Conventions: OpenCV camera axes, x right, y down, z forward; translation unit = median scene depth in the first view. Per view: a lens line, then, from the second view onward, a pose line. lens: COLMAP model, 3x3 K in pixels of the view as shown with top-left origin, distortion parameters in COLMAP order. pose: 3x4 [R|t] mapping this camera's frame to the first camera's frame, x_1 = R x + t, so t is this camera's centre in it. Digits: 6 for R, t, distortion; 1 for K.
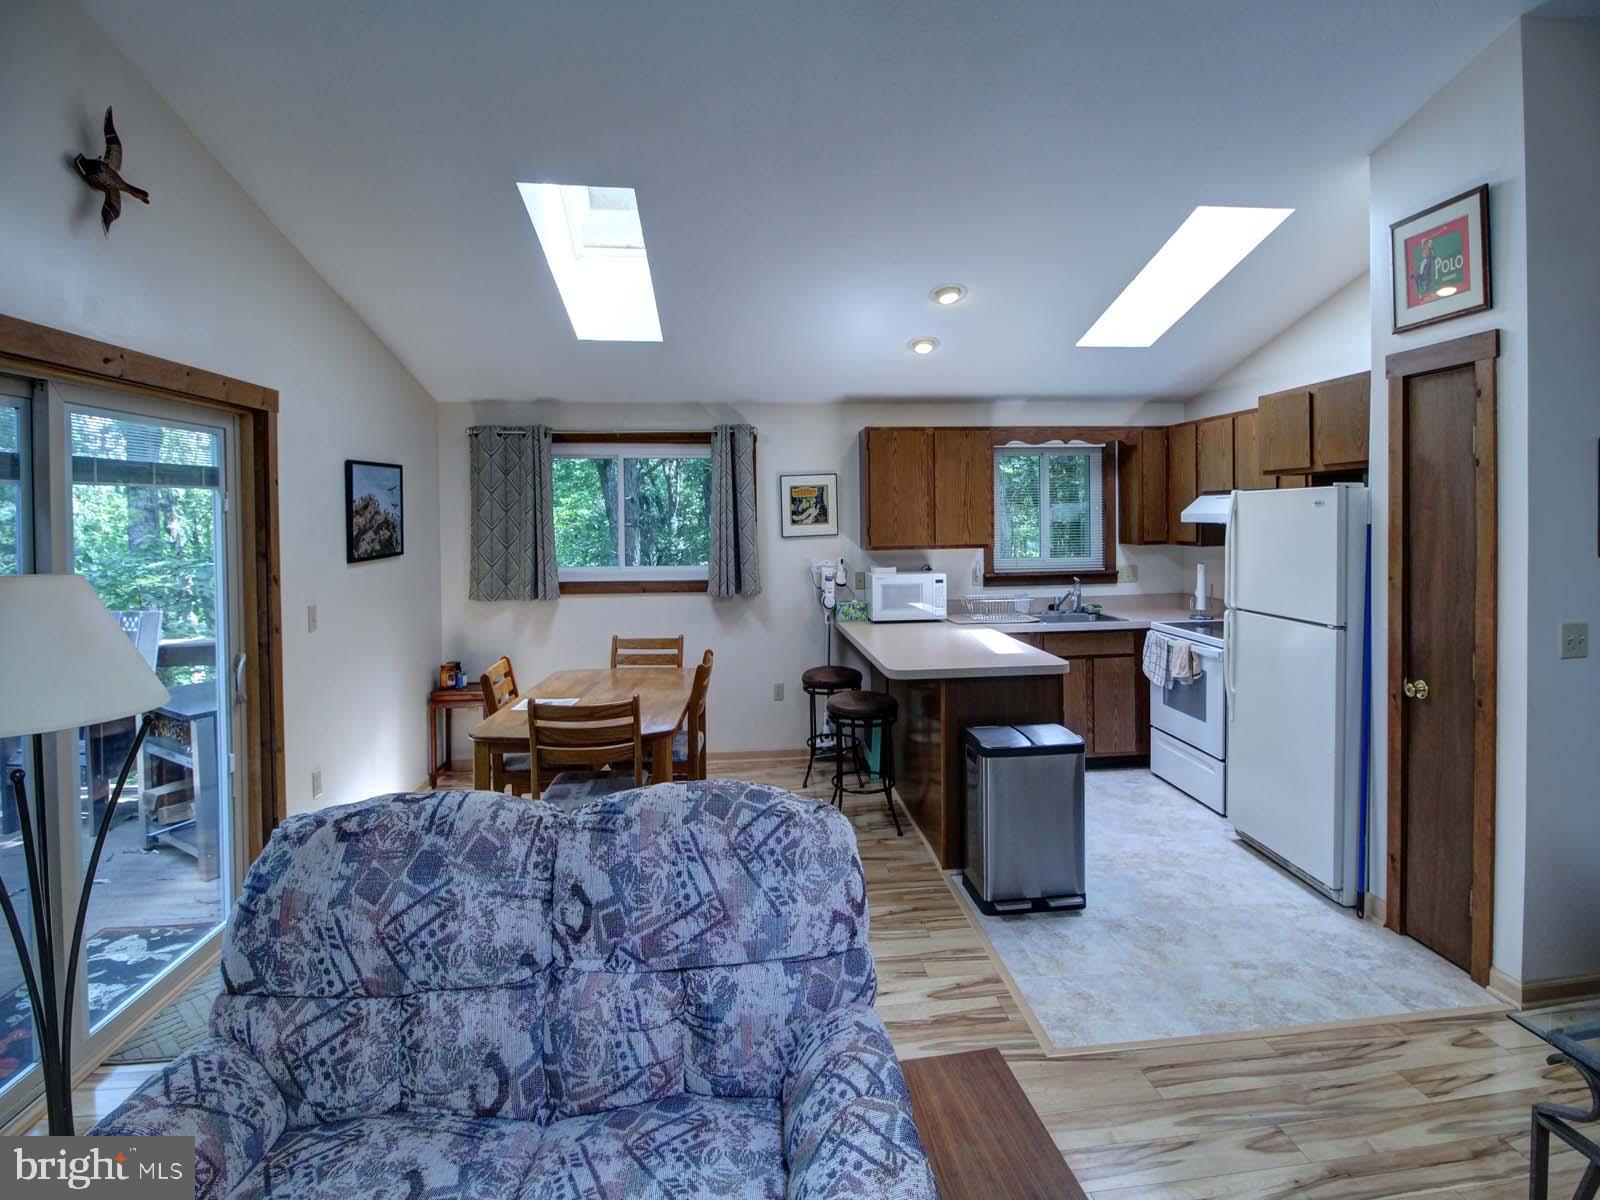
lens RADIAL K [[765.1, 0, 821.5], [0, 765.1, 525.1], [0, 0, 1]] dist [-0.002444, -0.008338]
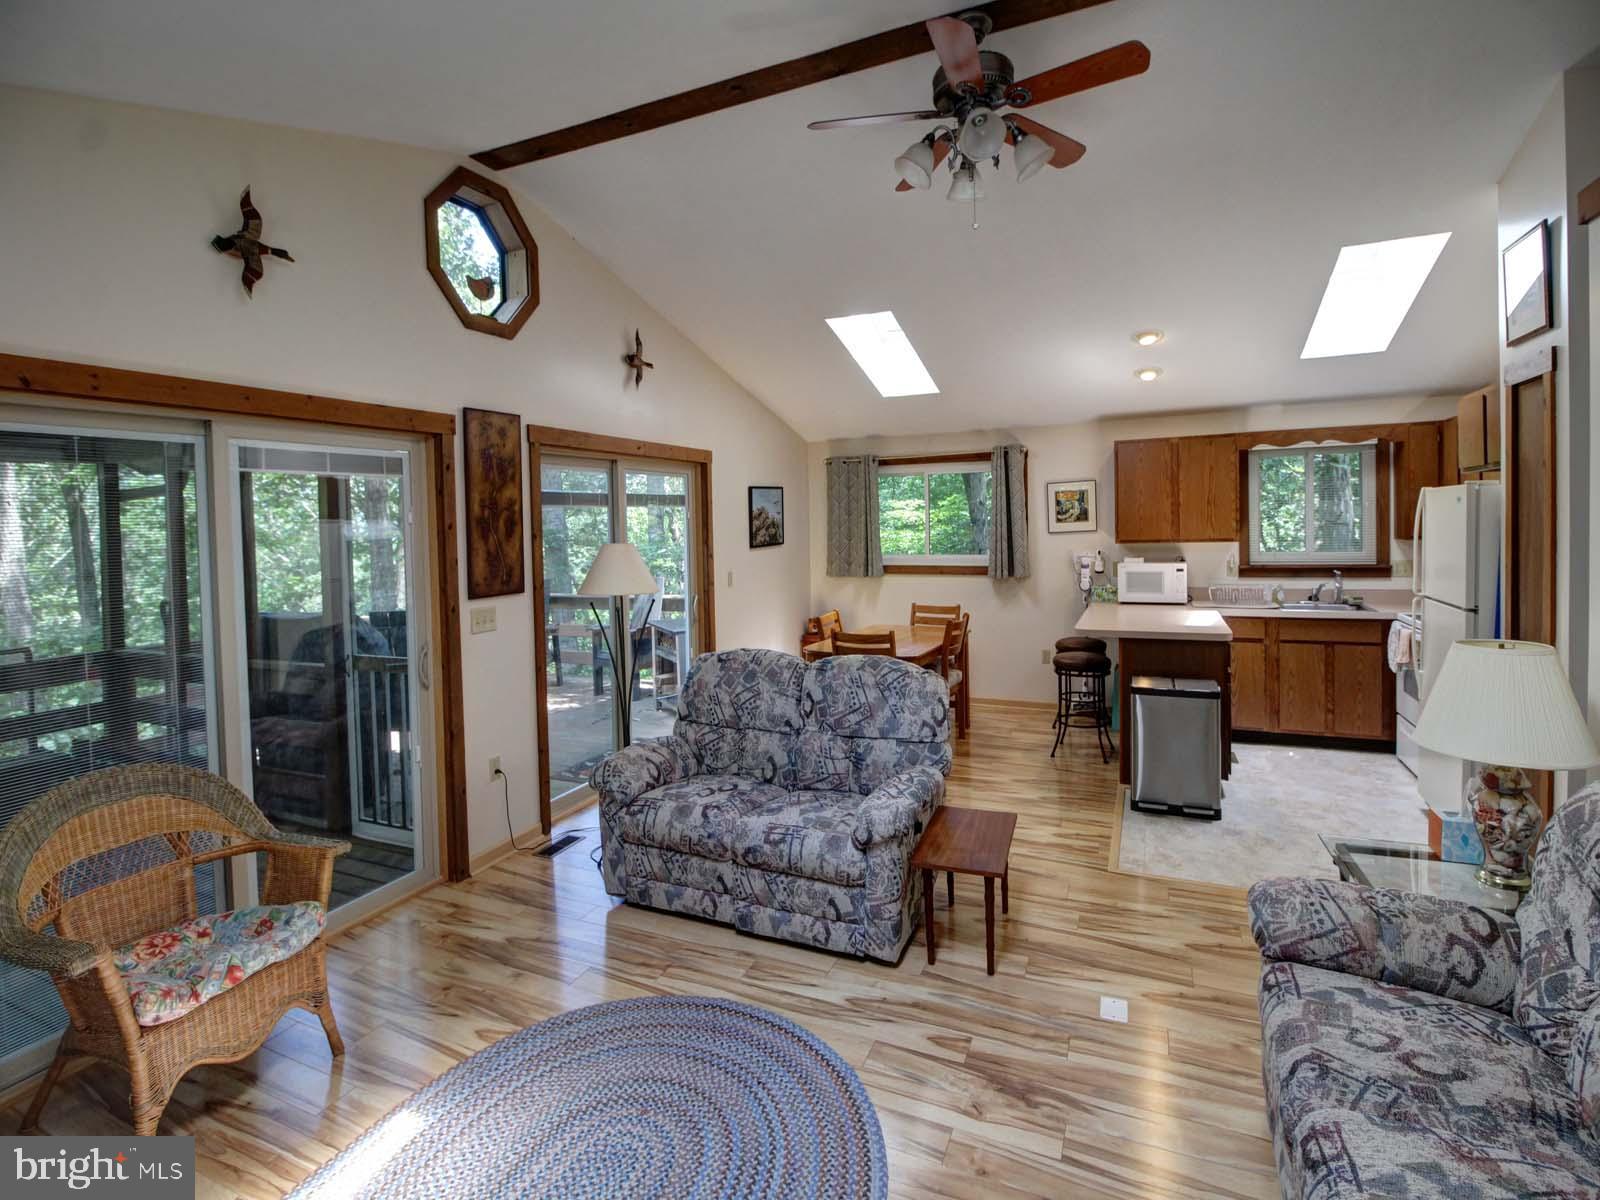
lens RADIAL K [[765.1, 0, 821.5], [0, 765.1, 525.1], [0, 0, 1]] dist [-0.002444, -0.008338]
pose [[0.868980, -0.007705, -0.494786, 0.374653], [0.008443, 0.999964, -0.000743, 0.001648], [0.494774, -0.003532, 0.869014, -0.408179]]
